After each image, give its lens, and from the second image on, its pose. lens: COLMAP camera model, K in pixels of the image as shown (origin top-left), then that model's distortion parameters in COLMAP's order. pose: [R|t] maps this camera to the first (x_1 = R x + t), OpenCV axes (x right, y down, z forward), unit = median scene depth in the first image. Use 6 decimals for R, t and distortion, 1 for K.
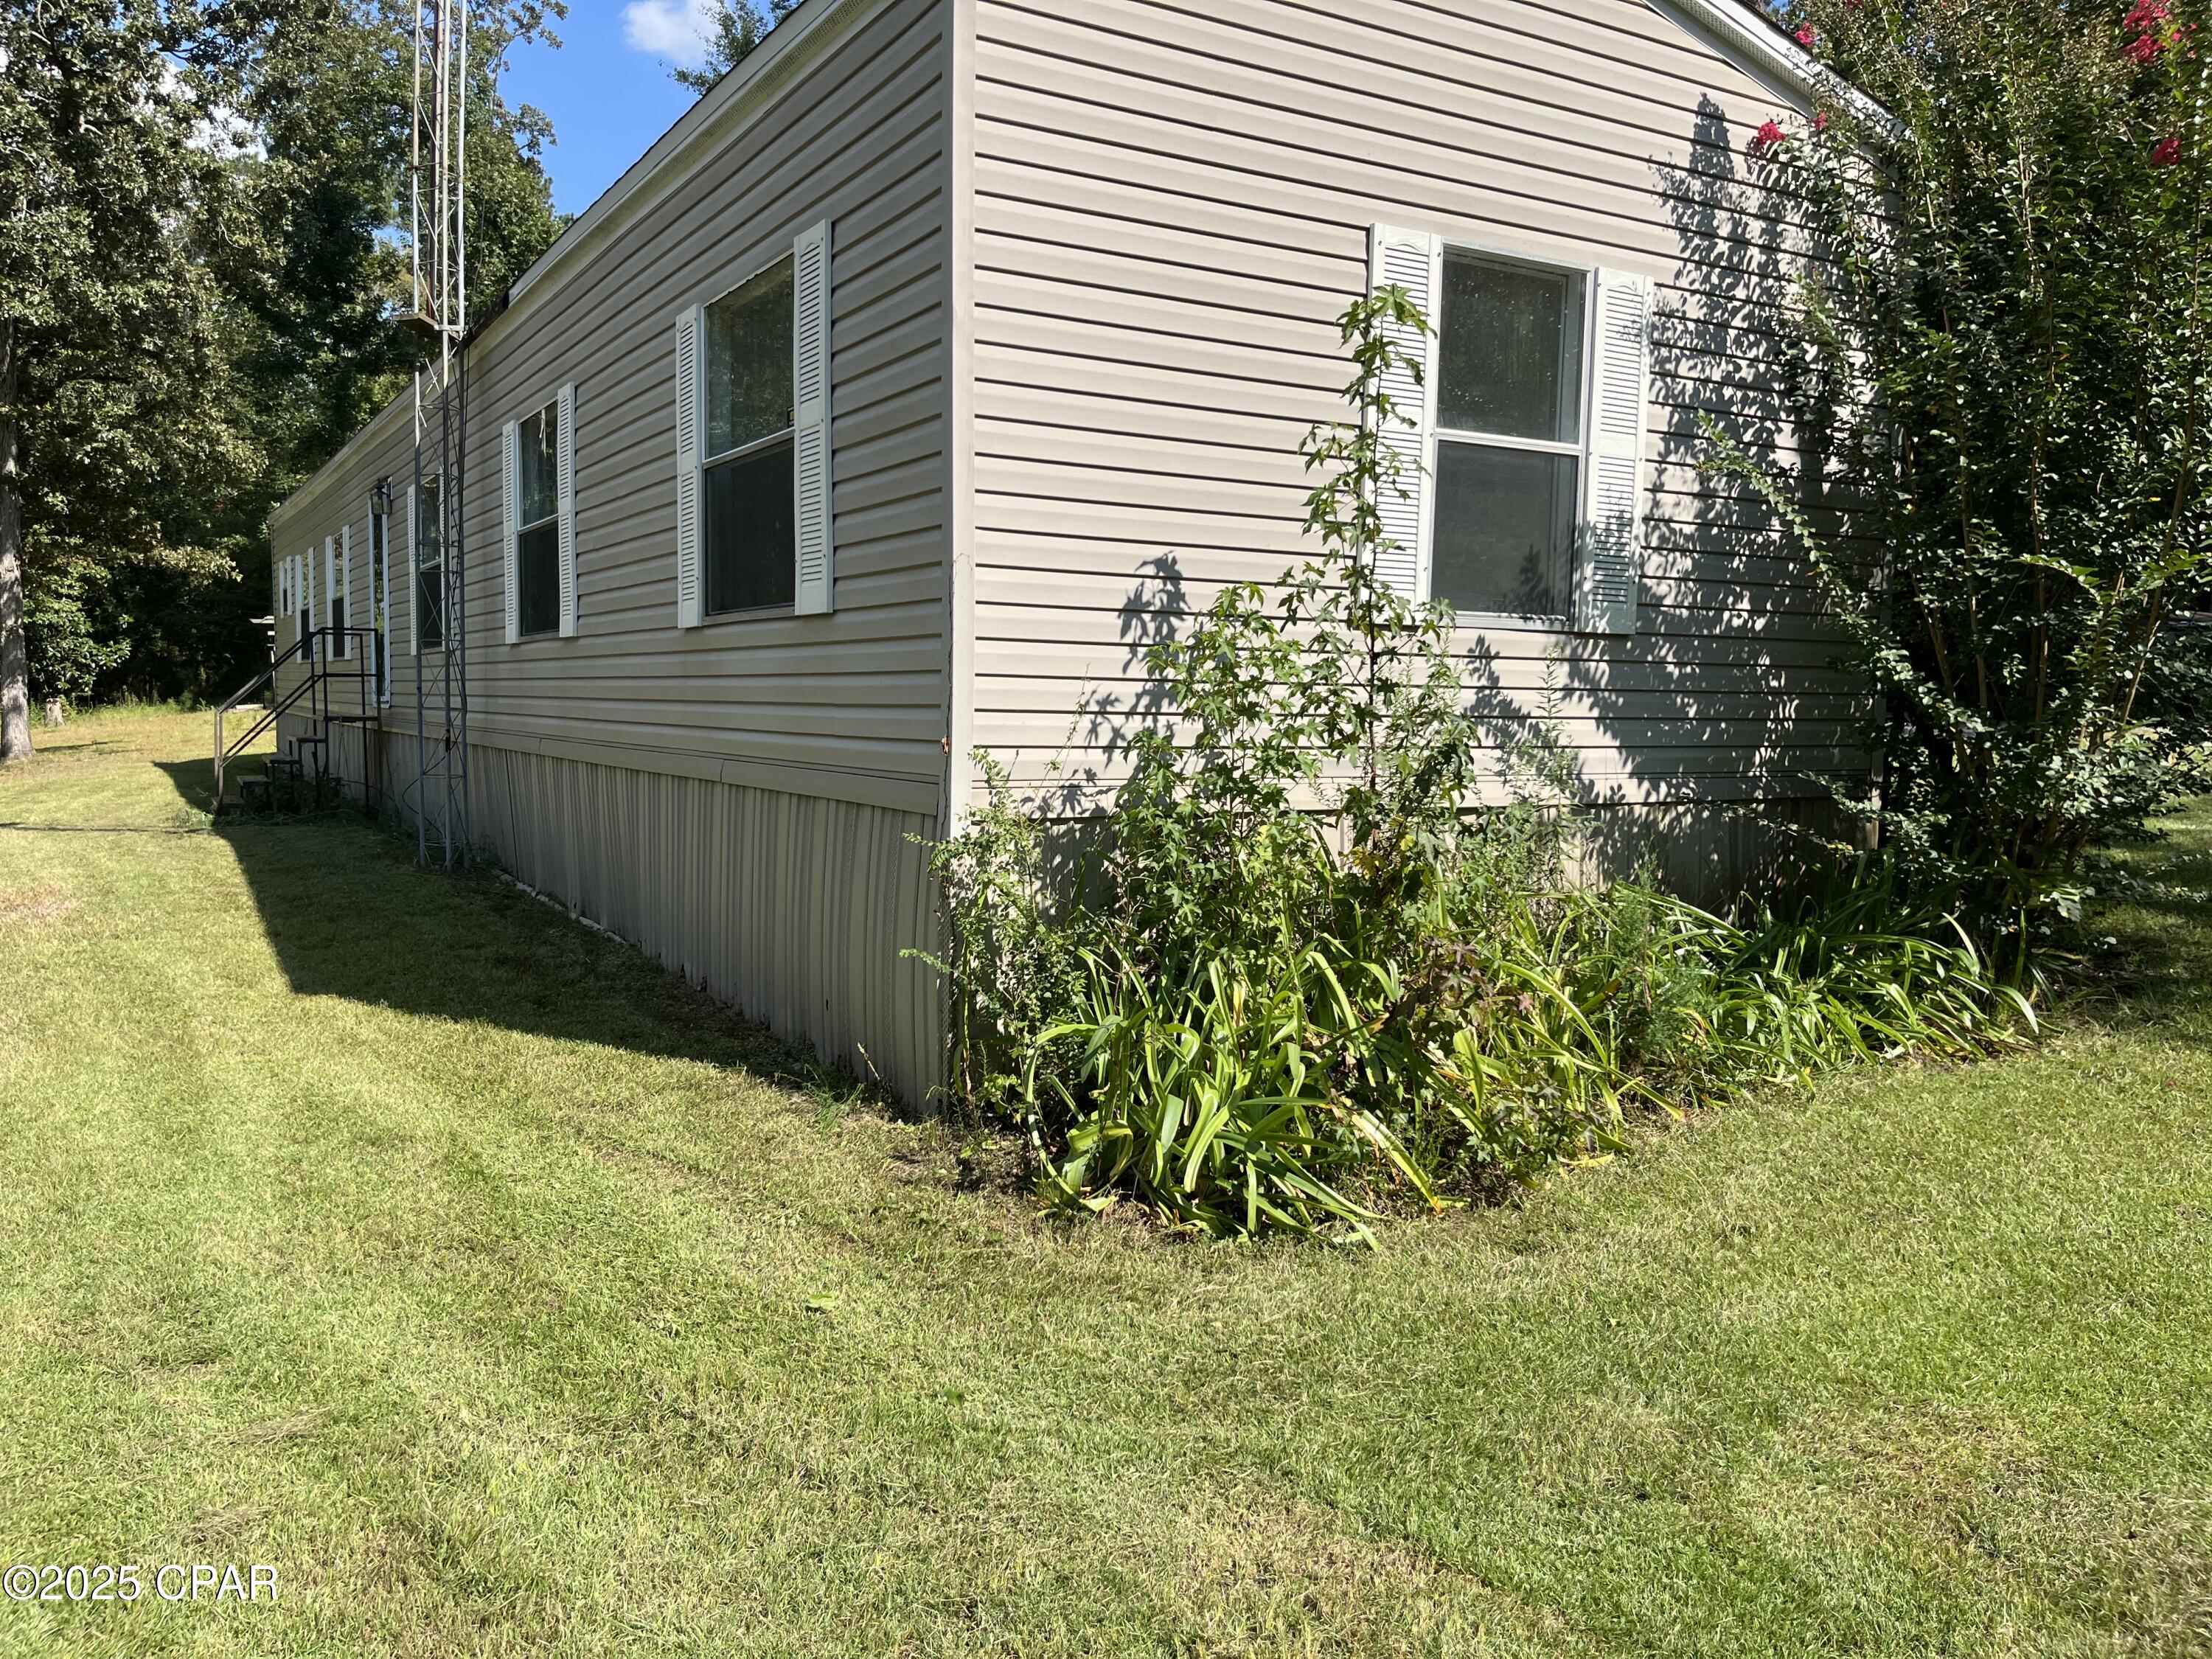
lens RADIAL K [[1688.6, 0, 1106.0], [0, 1688.6, 829.5], [0, 0, 1]] dist [0.081938, -0.119393]
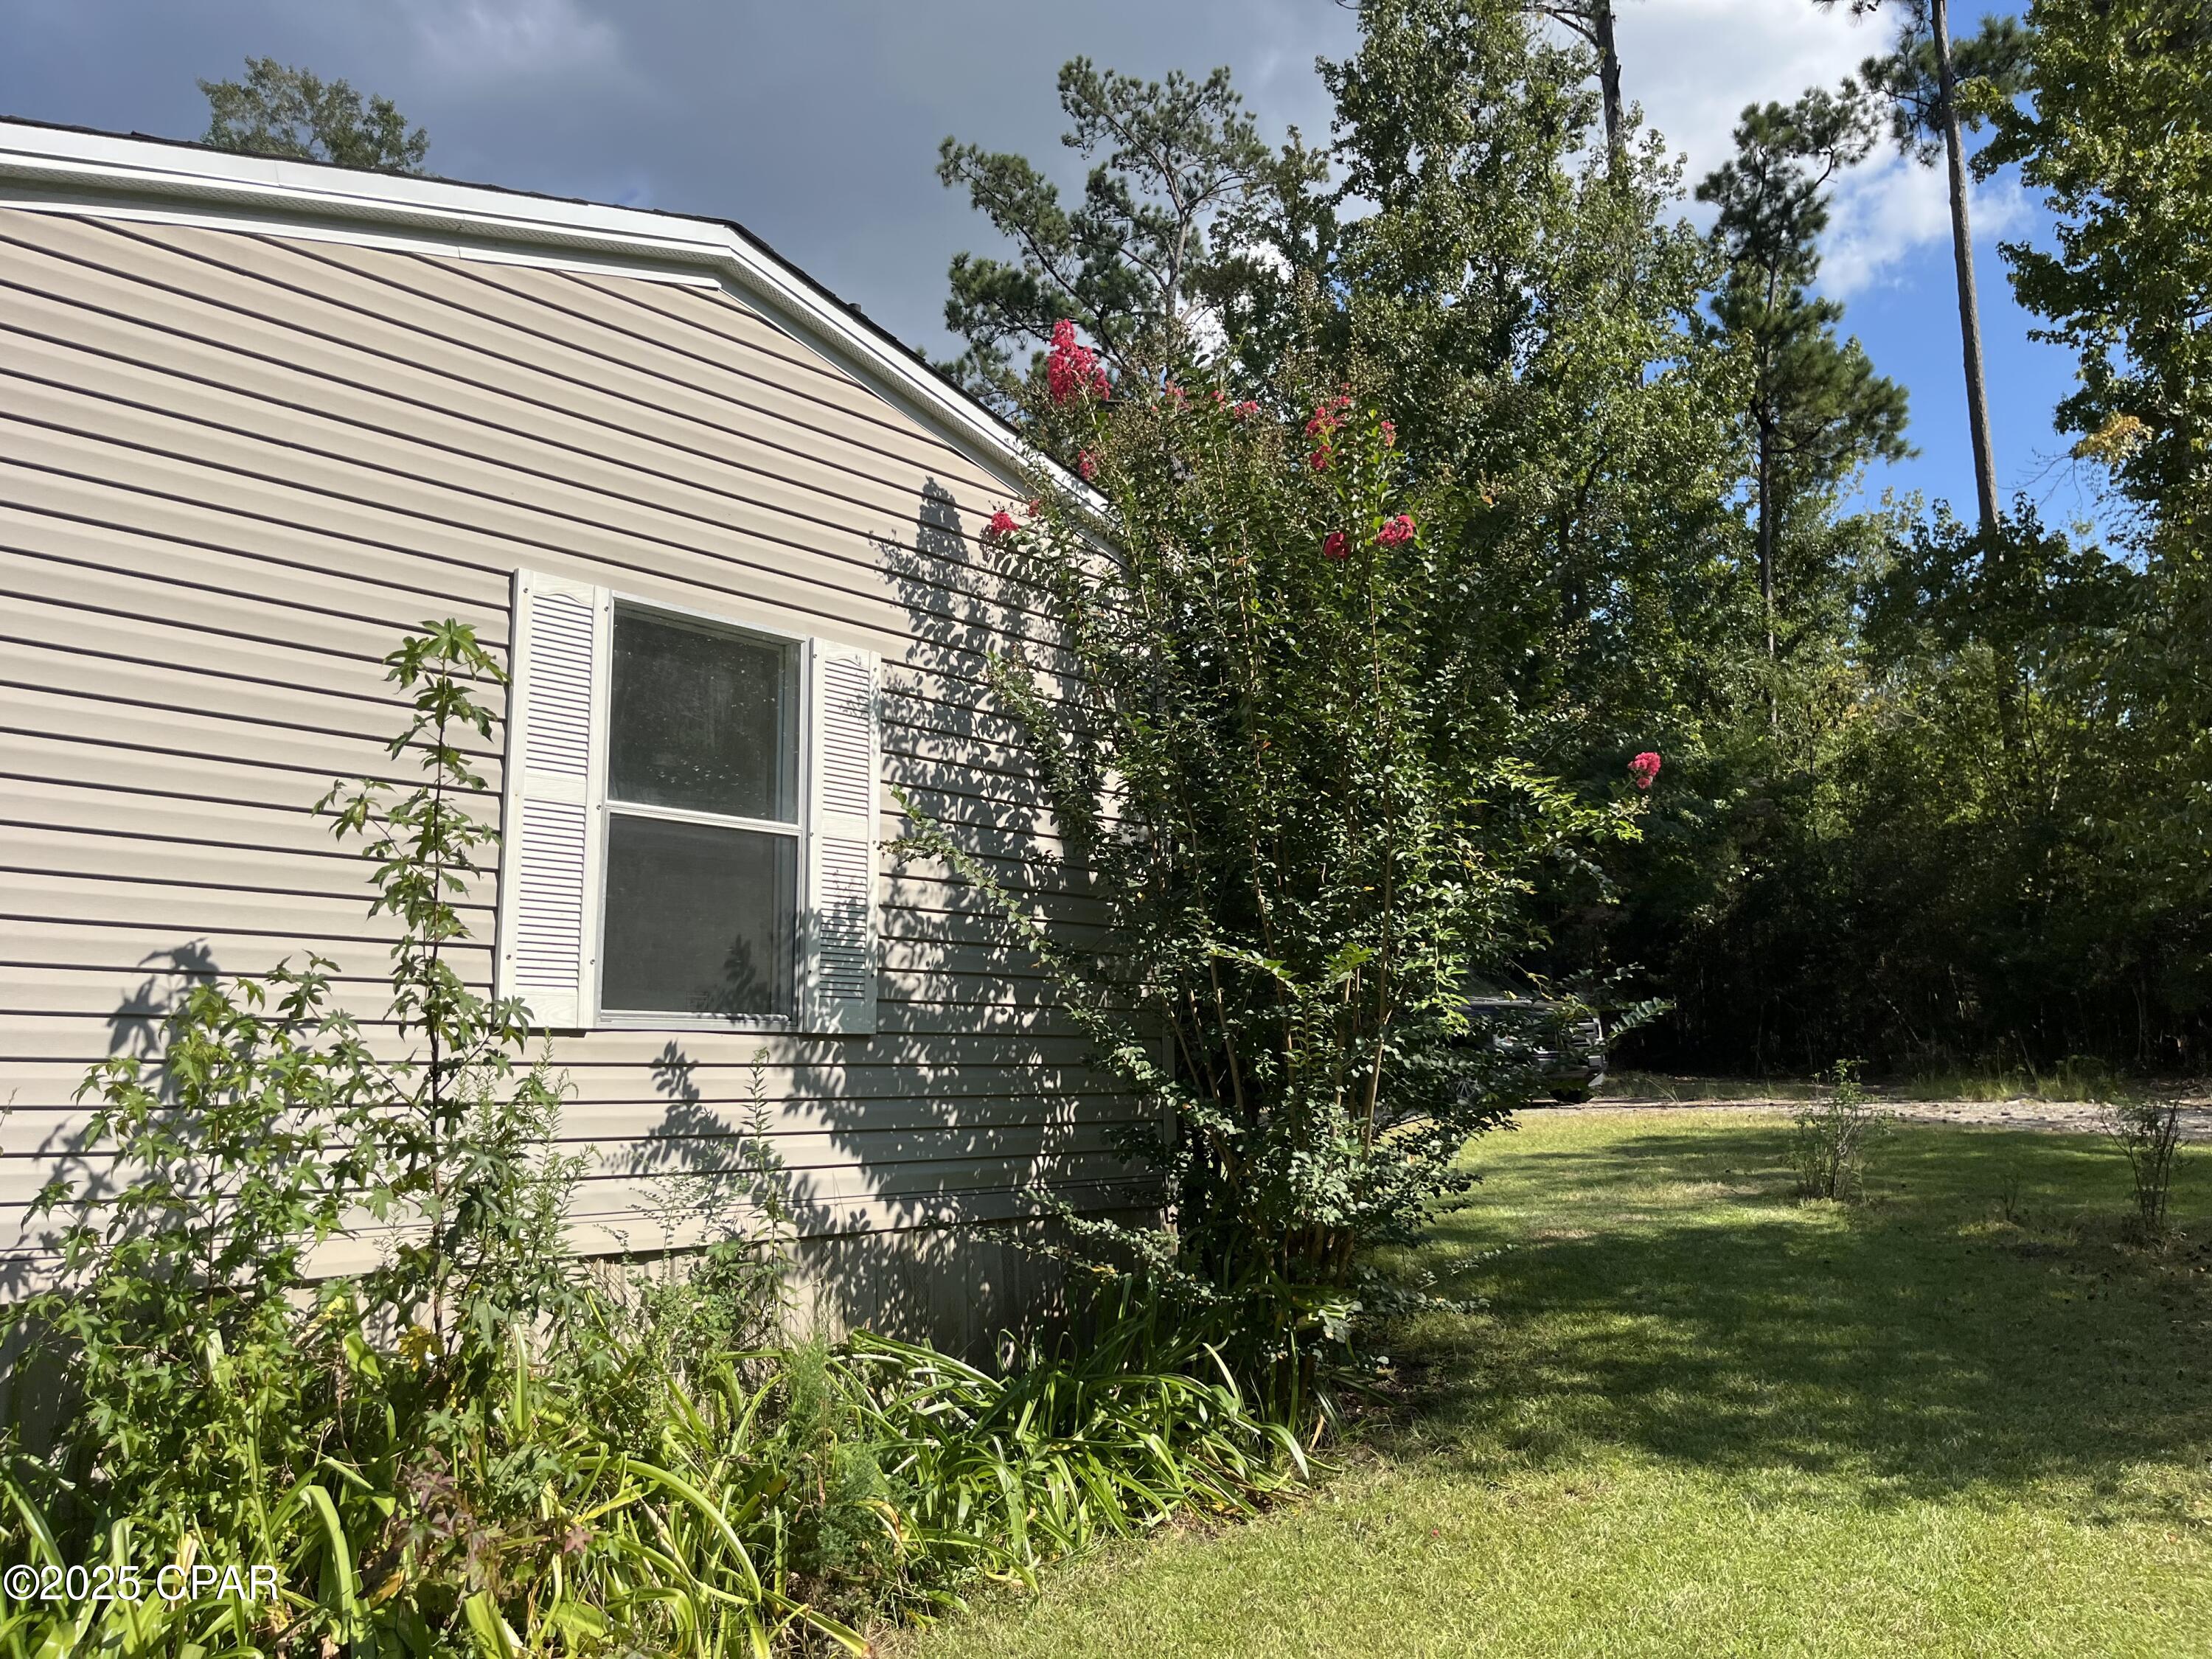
lens RADIAL K [[1692.4, 0, 1108.2], [0, 1692.4, 821.4], [0, 0, 1]] dist [0.080957, -0.178670]
pose [[0.956023, 0.018339, 0.292719, 0.166145], [0.051031, 0.972419, -0.227592, -0.015205], [-0.288819, 0.232521, 0.928718, 0.119288]]
